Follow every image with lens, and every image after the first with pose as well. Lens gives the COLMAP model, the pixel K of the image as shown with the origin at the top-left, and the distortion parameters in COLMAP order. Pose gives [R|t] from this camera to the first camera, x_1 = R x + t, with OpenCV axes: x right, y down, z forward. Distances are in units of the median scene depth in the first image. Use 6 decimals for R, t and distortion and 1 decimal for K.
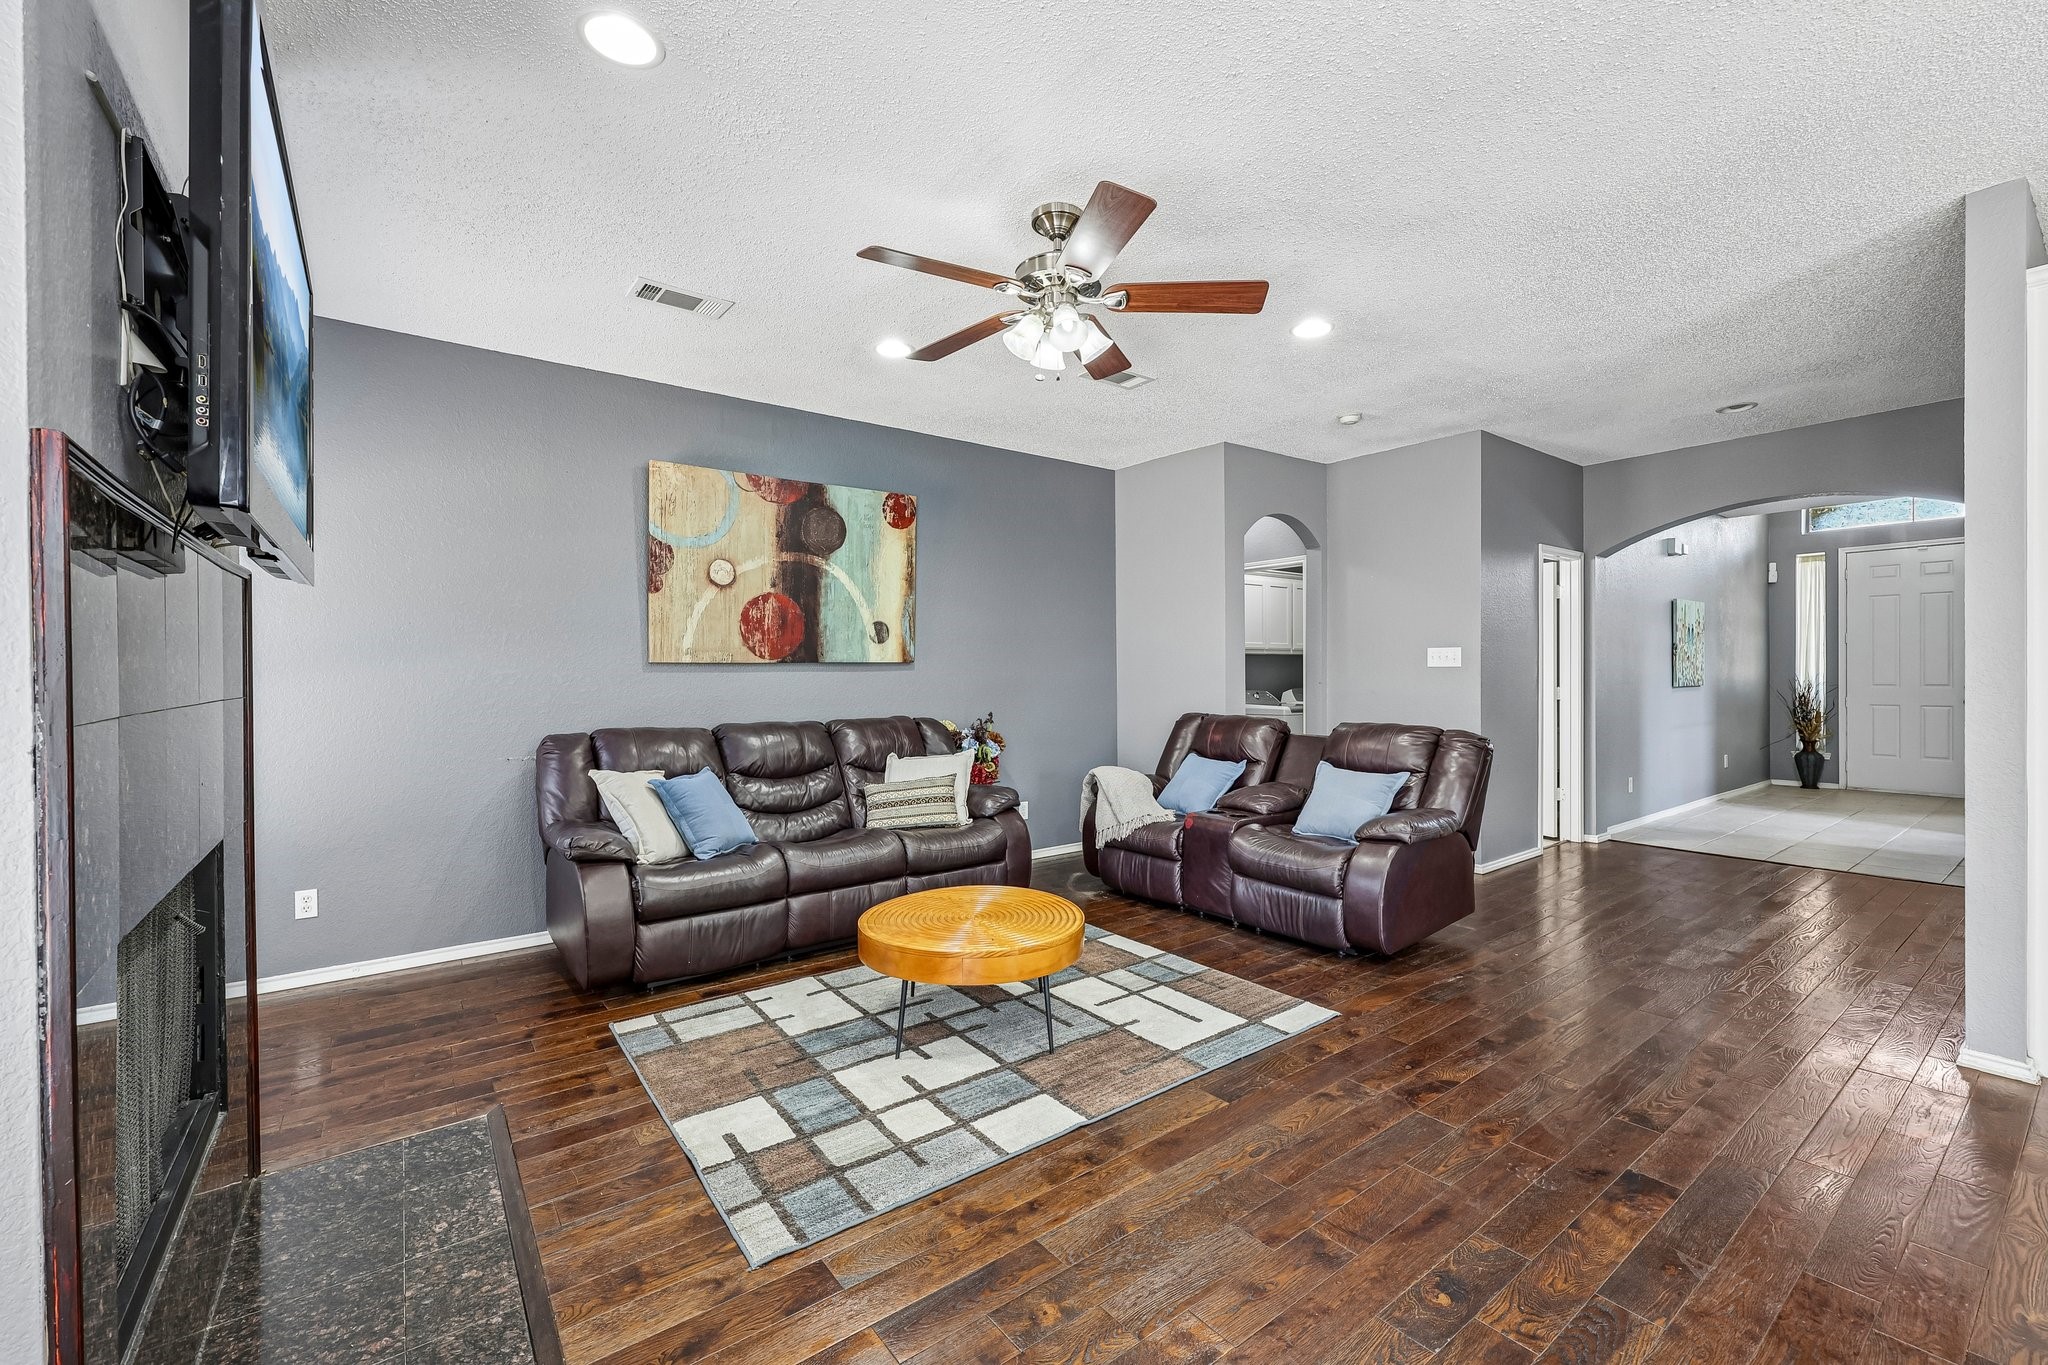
lens RADIAL K [[849.8, 0, 1035.3], [0, 849.8, 676.6], [0, 0, 1]] dist [0.002412, 0.000051]
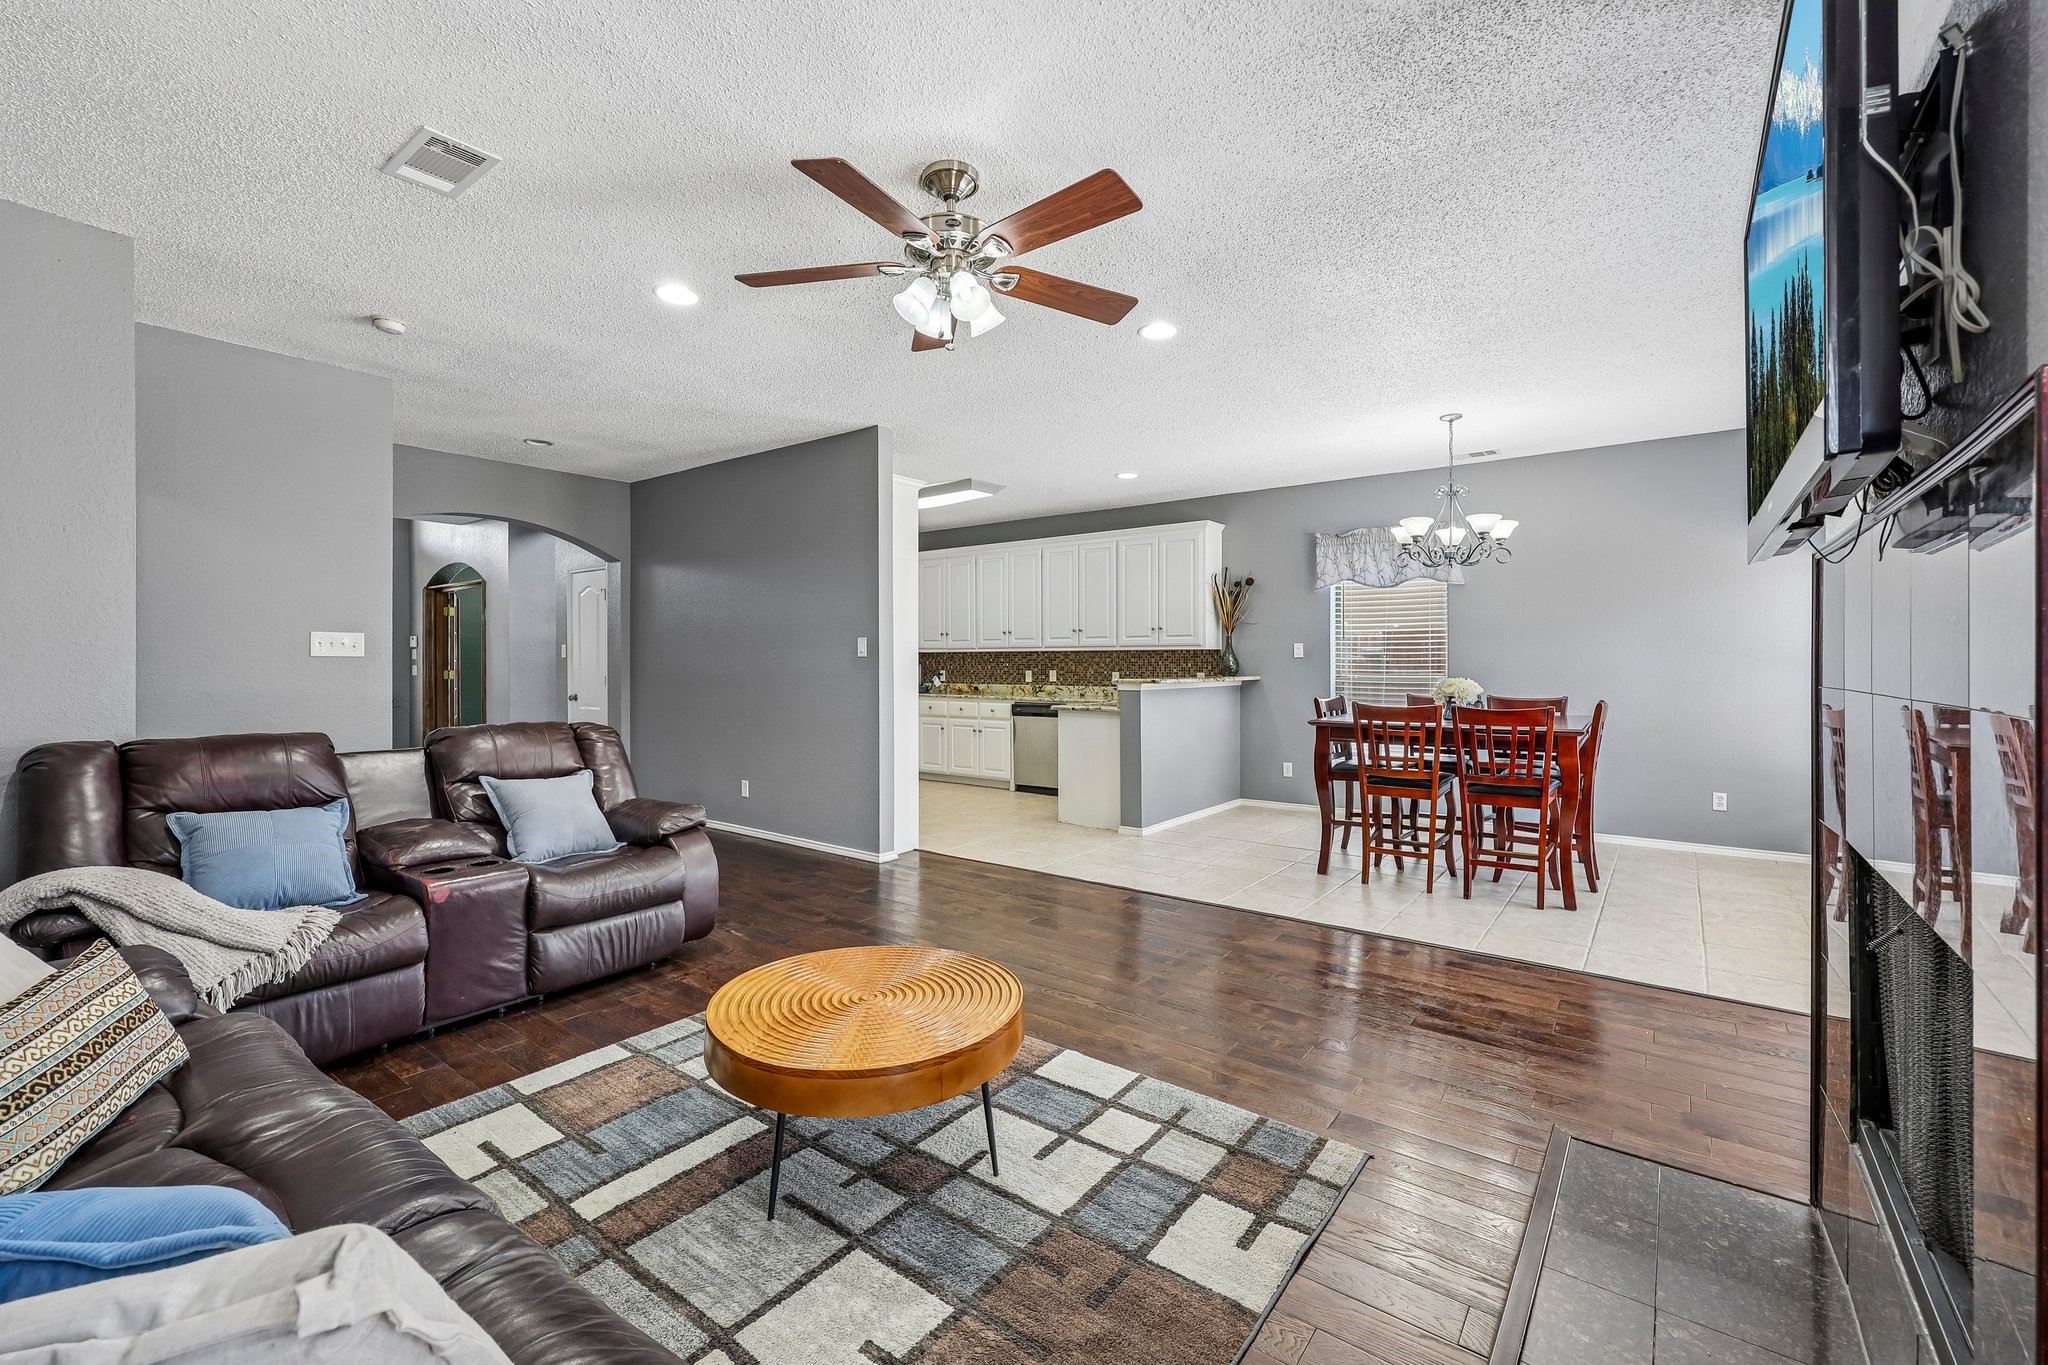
lens RADIAL K [[849.8, 0, 1024.3], [0, 849.8, 670.1], [0, 0, 1]] dist [0.002412, 0.000051]
pose [[-0.263999, -0.003517, 0.964517, -0.579690], [0.005385, 0.999972, 0.005120, -0.000748], [-0.964508, 0.006545, -0.263972, 0.759294]]
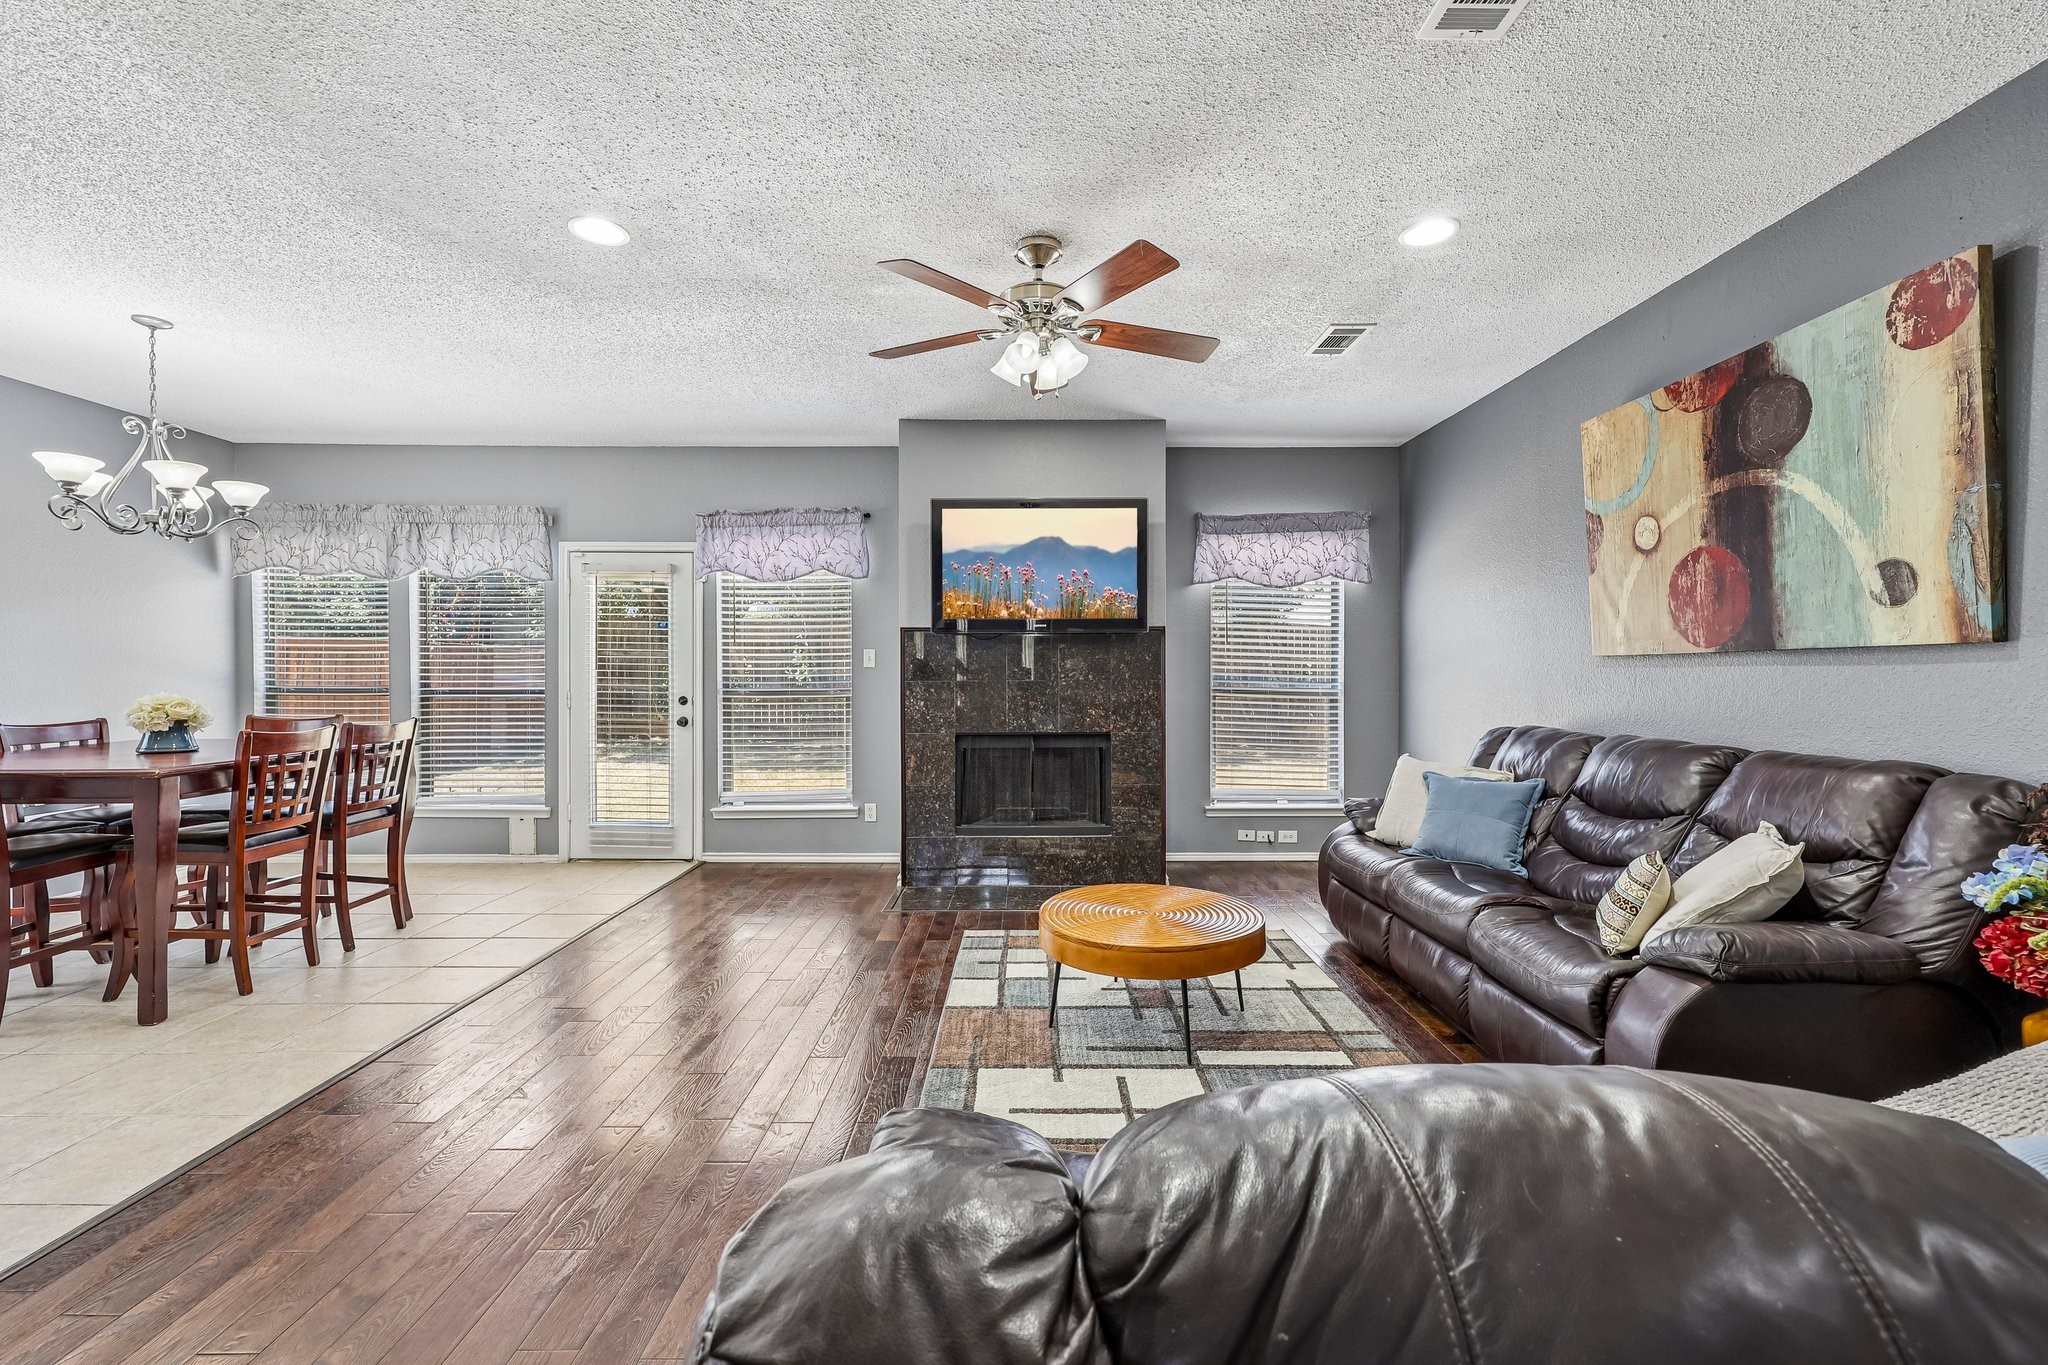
lens RADIAL K [[849.8, 0, 1032.9], [0, 849.8, 680.6], [0, 0, 1]] dist [0.002412, 0.000051]
pose [[-0.604731, 0.013475, -0.796316, 0.579223], [0.001260, 0.999872, 0.015963, -0.006268], [0.796429, 0.008650, -0.604670, 1.069369]]
